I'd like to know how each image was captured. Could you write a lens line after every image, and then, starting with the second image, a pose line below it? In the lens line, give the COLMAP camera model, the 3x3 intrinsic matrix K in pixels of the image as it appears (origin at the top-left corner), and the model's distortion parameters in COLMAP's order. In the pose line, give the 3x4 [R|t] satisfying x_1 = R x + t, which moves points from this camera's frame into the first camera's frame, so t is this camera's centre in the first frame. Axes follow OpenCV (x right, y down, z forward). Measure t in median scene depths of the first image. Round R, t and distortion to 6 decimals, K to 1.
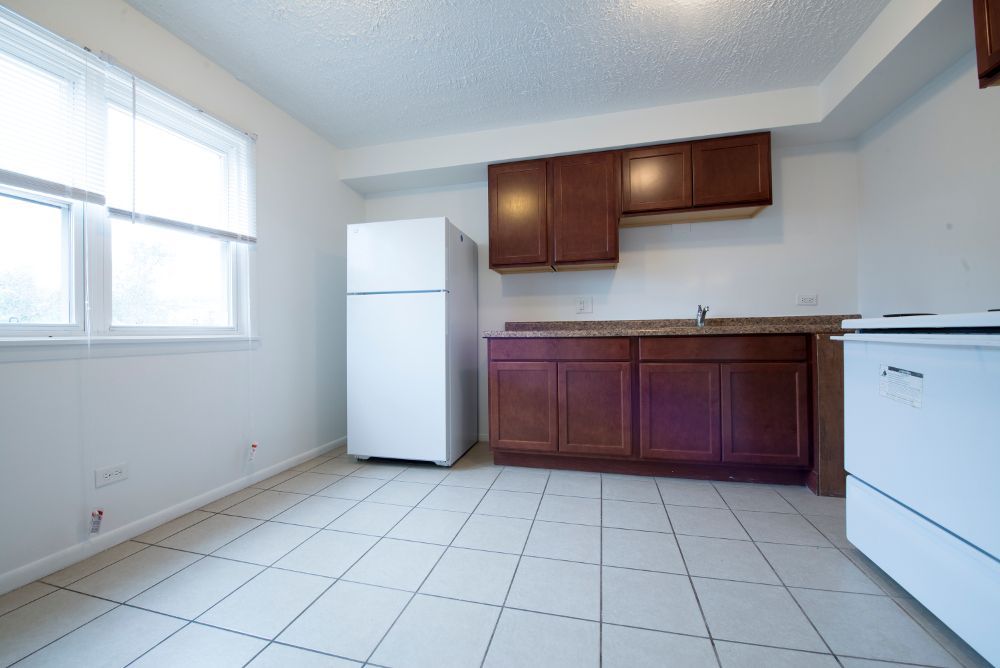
lens RADIAL K [[399.4, 0, 495.3], [0, 399.4, 335.5], [0, 0, 1]] dist [-0.016142, -0.002353]
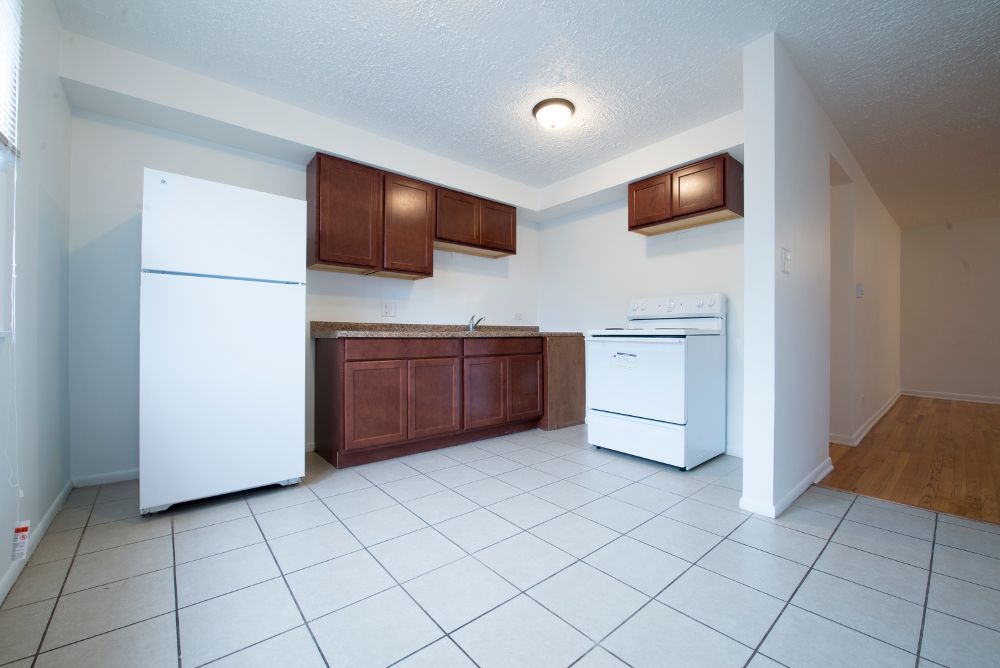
lens RADIAL K [[399.4, 0, 495.3], [0, 399.4, 335.5], [0, 0, 1]] dist [-0.016142, -0.002353]
pose [[0.581985, 0.013964, 0.813080, -0.611052], [-0.009073, 0.999902, -0.010679, 0.007798], [-0.813149, -0.001162, 0.582055, 0.142157]]
